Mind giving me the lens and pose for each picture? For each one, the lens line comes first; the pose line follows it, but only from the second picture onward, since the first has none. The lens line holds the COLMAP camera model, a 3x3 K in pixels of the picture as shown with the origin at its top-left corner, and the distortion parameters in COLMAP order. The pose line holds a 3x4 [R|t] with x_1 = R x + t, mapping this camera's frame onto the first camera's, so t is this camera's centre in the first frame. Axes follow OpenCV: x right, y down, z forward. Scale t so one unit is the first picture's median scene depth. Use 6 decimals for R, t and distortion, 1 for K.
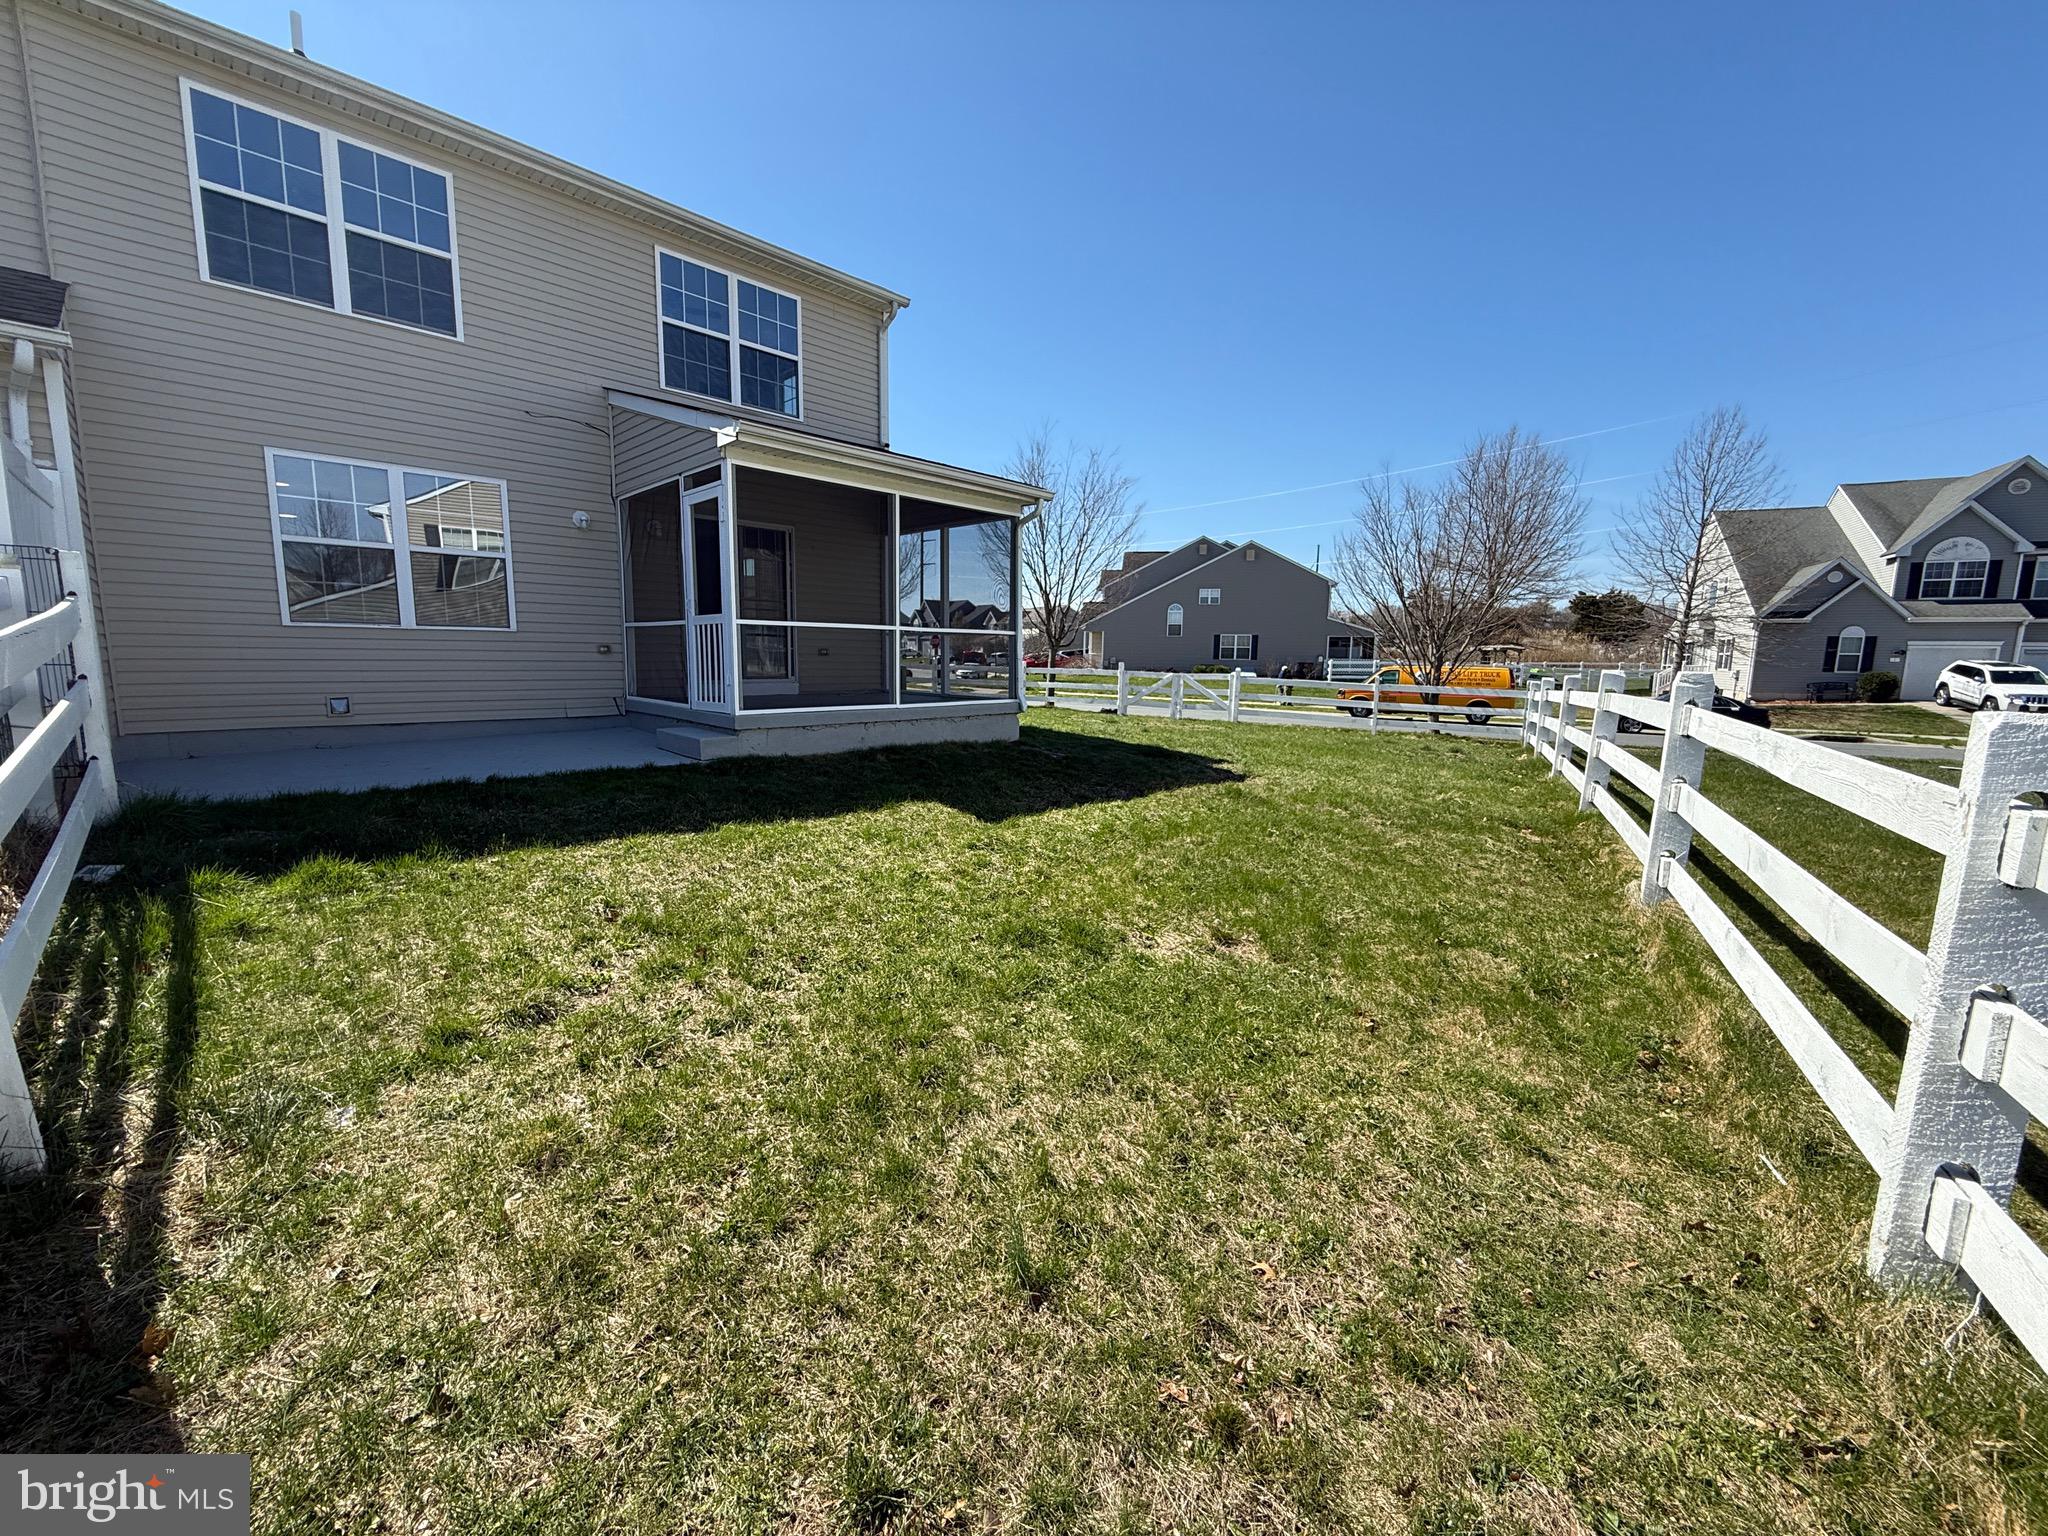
lens RADIAL K [[818.1, 0, 1015.5], [0, 818.1, 763.4], [0, 0, 1]] dist [-0.000795, 0.000537]
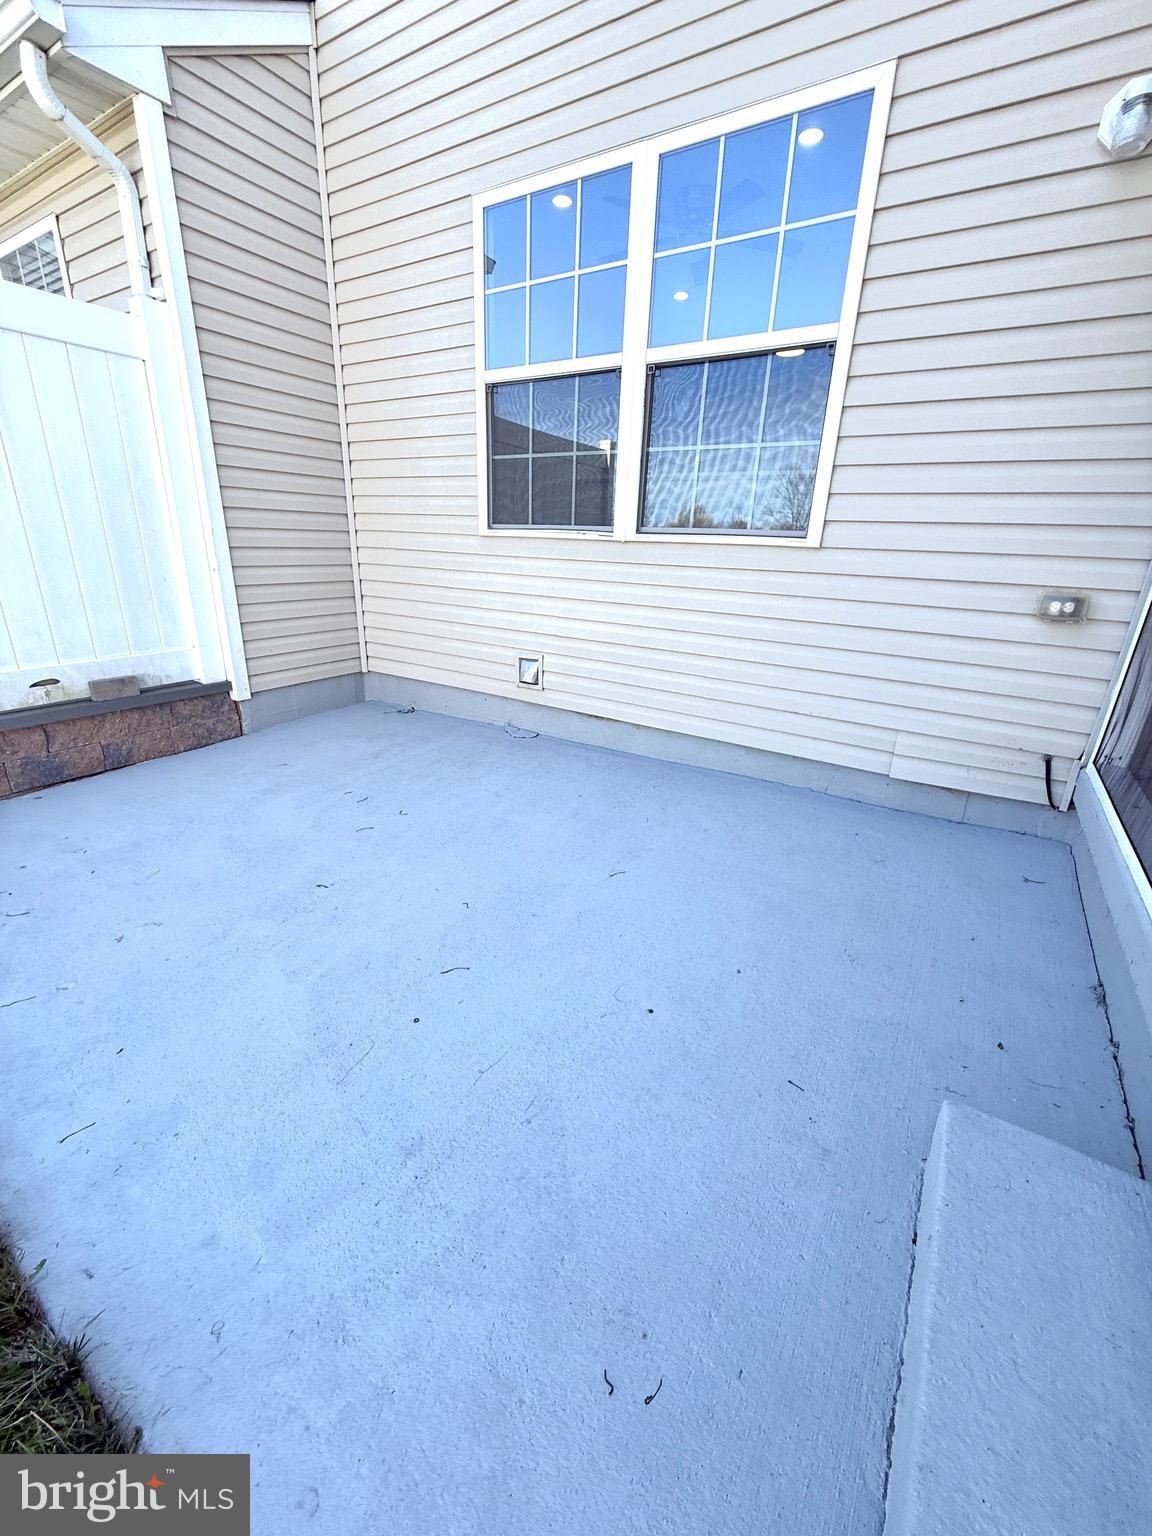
lens RADIAL K [[613.6, 0, 577.7], [0, 613.6, 759.8], [0, 0, 1]] dist [-0.000795, 0.000537]
pose [[0.224873, 0.323899, -0.918978, -0.355230], [-0.157311, 0.942830, 0.293812, -0.143693], [0.961606, 0.078494, 0.262970, 0.881914]]
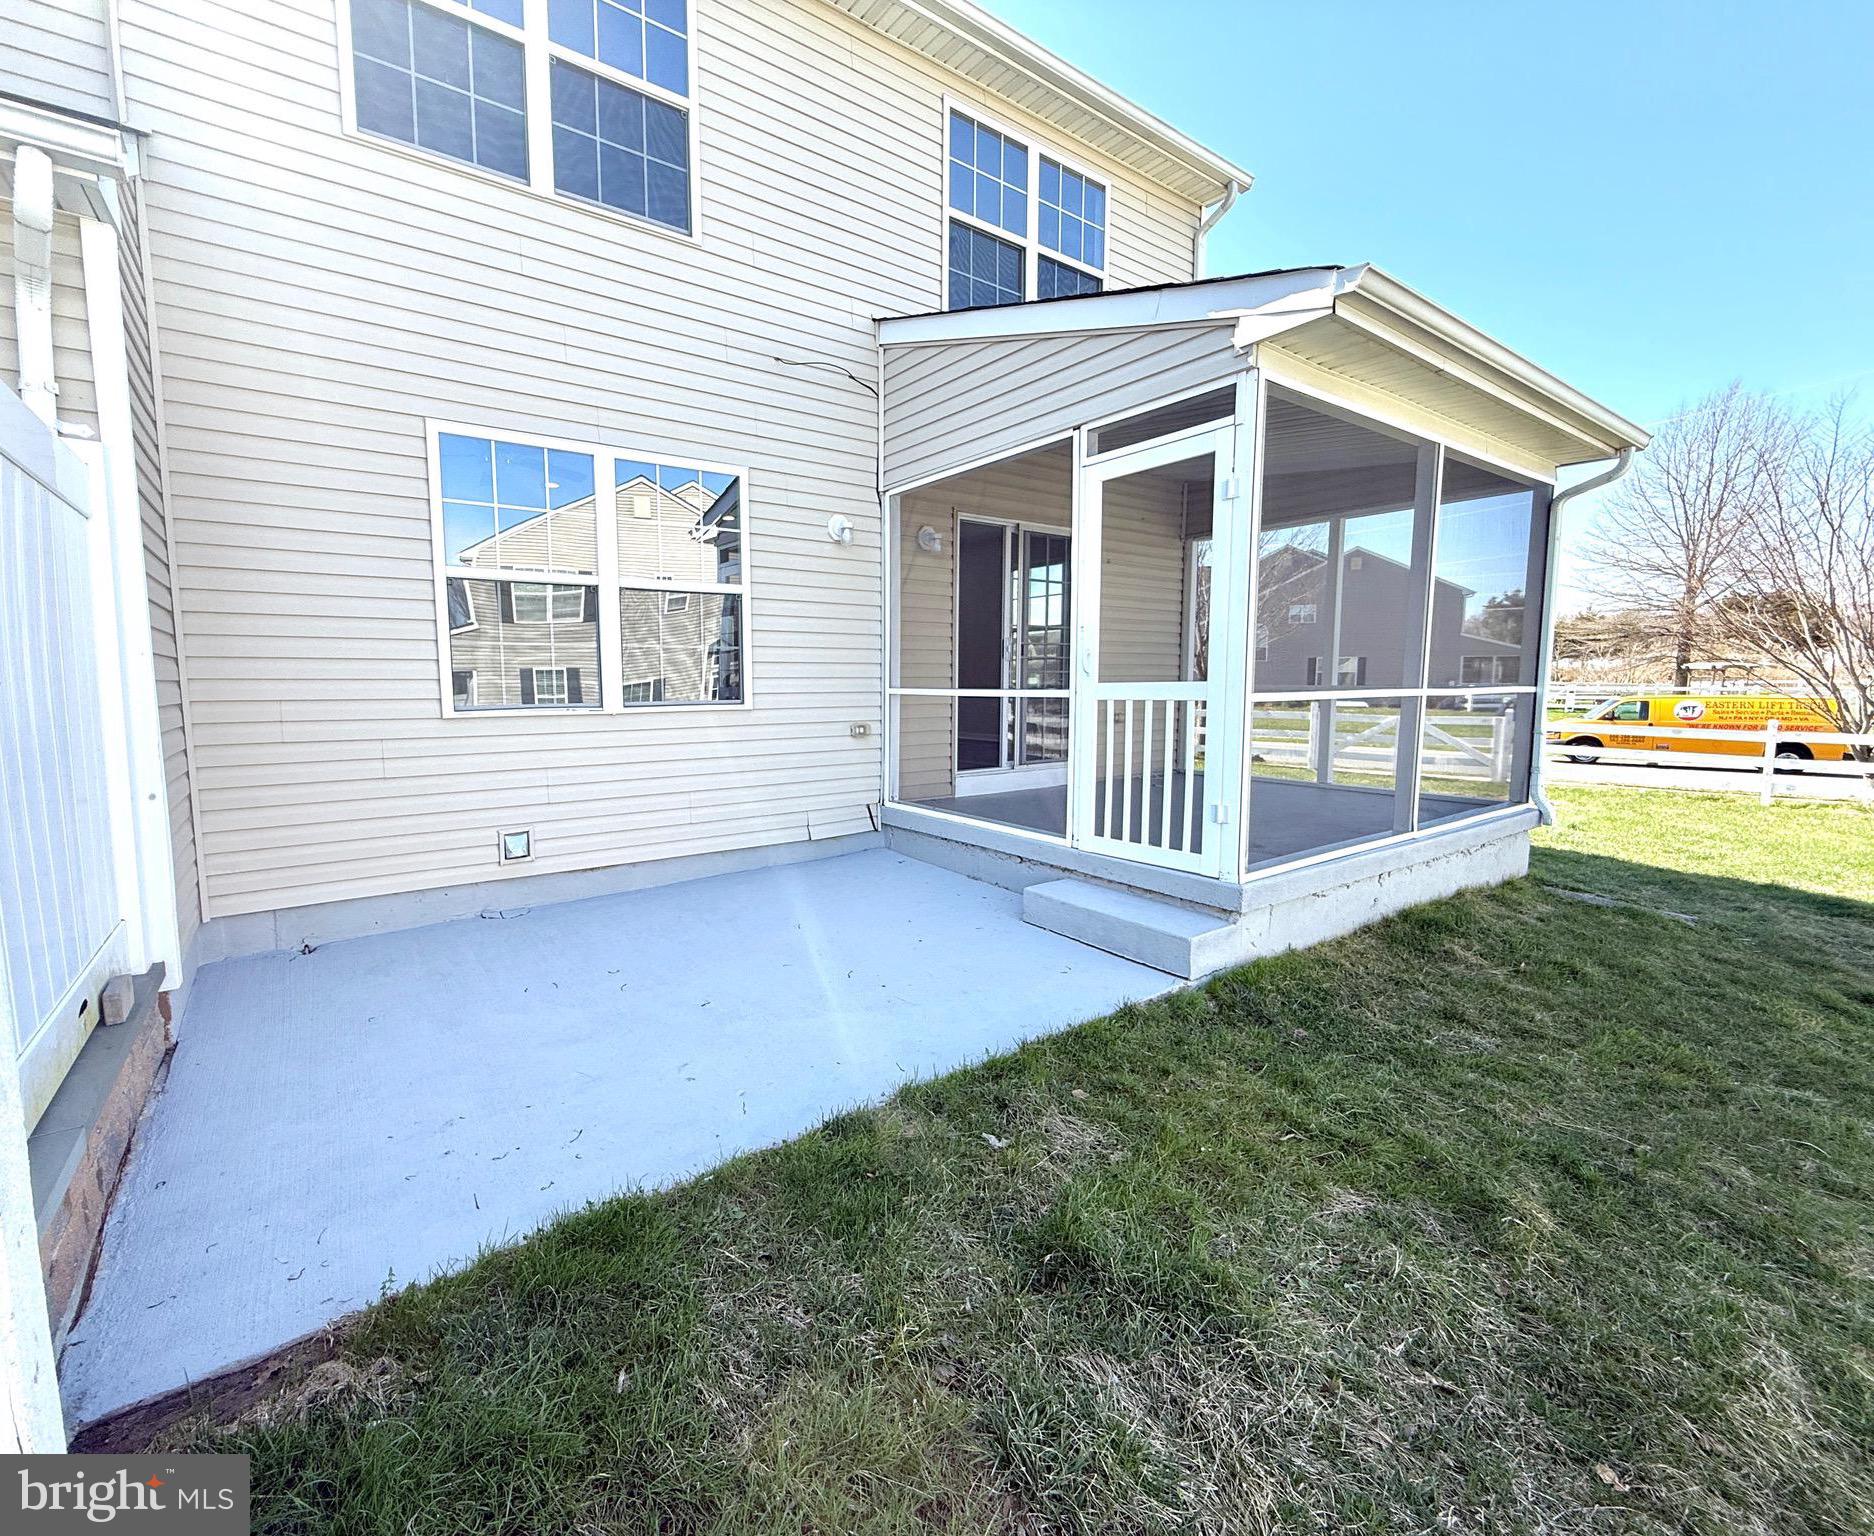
lens RADIAL K [[813.6, 0, 838.9], [0, 813.6, 761.8], [0, 0, 1]] dist [0.003070, 0.000777]
pose [[0.980897, -0.001655, -0.194519, -0.456676], [-0.004964, 0.999425, -0.033534, -0.108625], [0.194463, 0.033859, 0.980325, 0.436138]]
